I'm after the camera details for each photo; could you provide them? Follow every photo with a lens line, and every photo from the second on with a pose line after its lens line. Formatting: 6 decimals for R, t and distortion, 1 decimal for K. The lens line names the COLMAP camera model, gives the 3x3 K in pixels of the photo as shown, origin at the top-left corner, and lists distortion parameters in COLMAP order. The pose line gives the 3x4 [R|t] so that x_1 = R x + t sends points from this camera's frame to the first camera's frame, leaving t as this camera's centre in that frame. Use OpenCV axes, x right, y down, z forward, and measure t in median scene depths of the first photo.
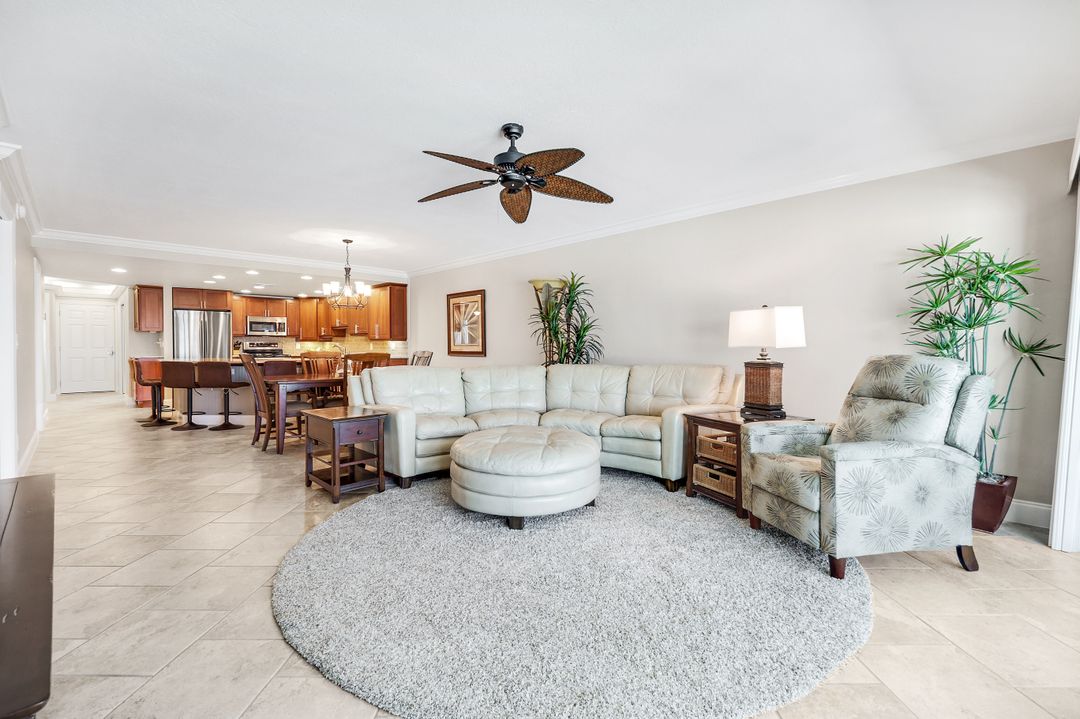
lens RADIAL K [[469.5, 0, 538.3], [0, 469.5, 356.5], [0, 0, 1]] dist [0.001285, 0.000061]
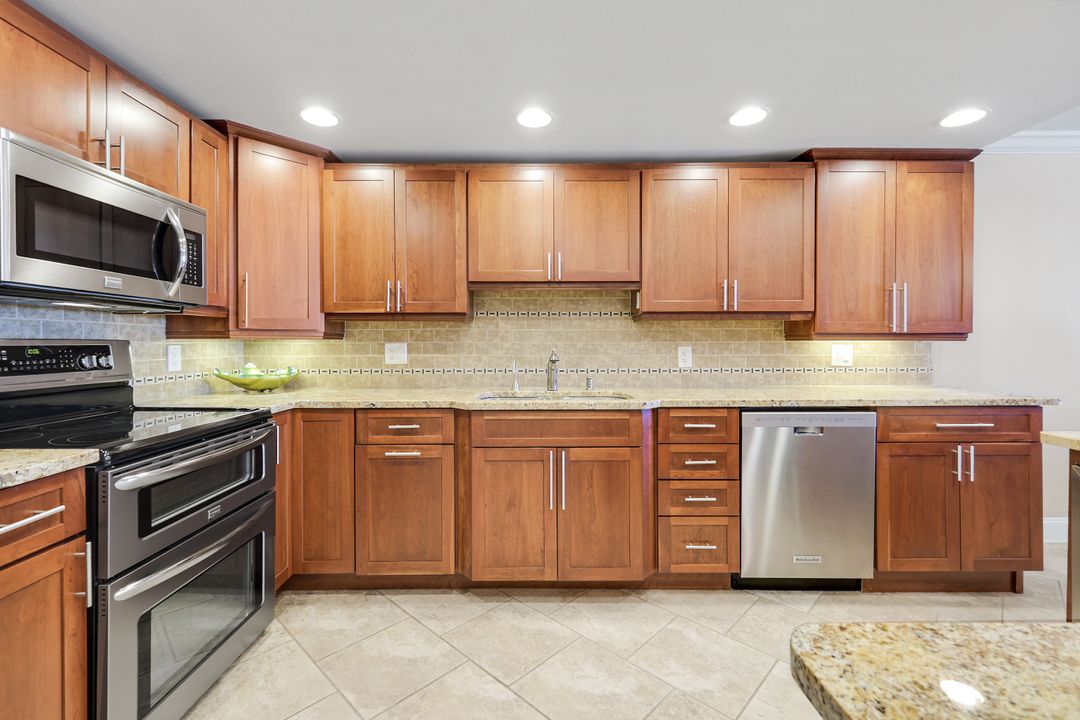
lens RADIAL K [[476.9, 0, 538.9], [0, 476.9, 345.7], [0, 0, 1]] dist [0.001492, -0.000153]
pose [[0.694535, -0.006130, 0.719433, -0.678110], [0.017117, 0.999821, -0.008006, -0.028895], [-0.719255, 0.017875, 0.694516, 0.905612]]
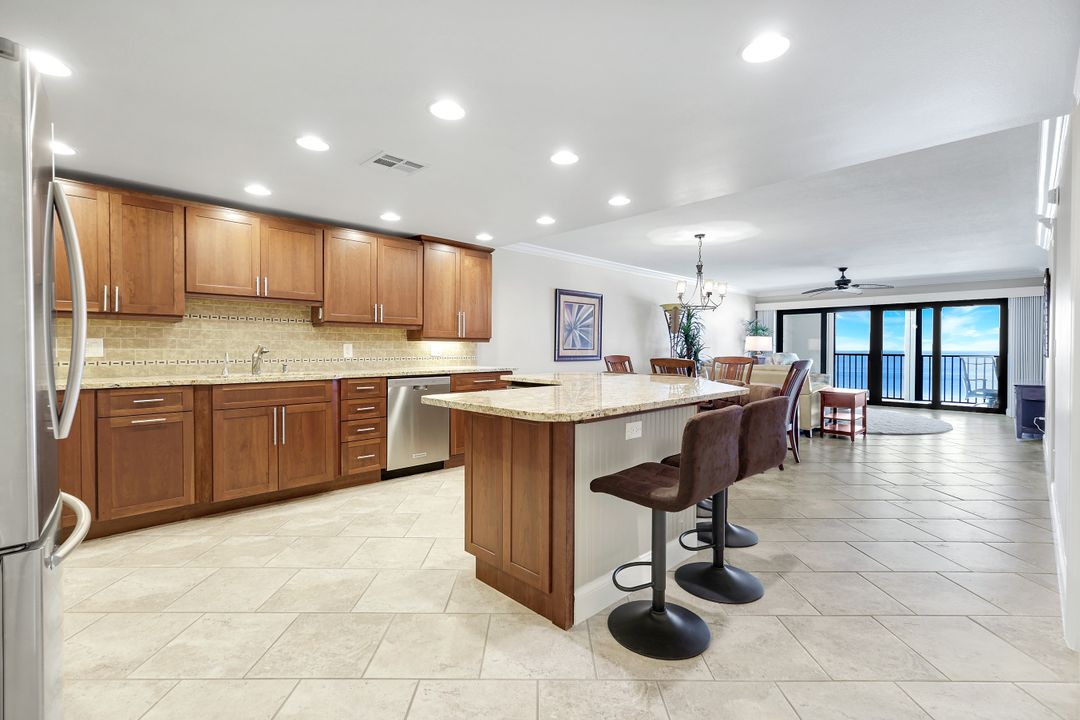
lens RADIAL K [[475.9, 0, 539.6], [0, 475.9, 352.8], [0, 0, 1]] dist [0.001075, 0.000122]
pose [[-0.003286, -0.009699, 0.999948, -0.875573], [0.017943, 0.999791, 0.009756, -0.021347], [-0.999834, 0.017974, -0.003111, 0.860149]]
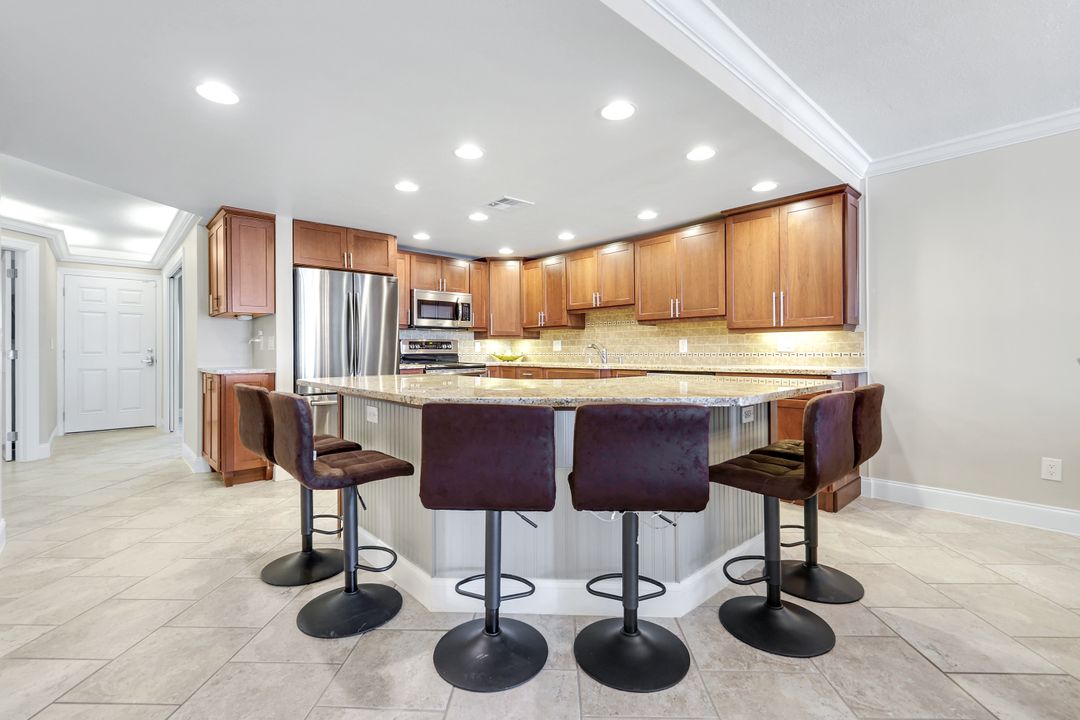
lens RADIAL K [[475.9, 0, 539.6], [0, 475.9, 352.8], [0, 0, 1]] dist [0.001075, 0.000122]
pose [[0.999572, -0.006203, -0.028600, -0.517985], [0.005735, 0.999849, -0.016430, -0.007182], [0.028698, 0.016258, 0.999456, 0.535963]]
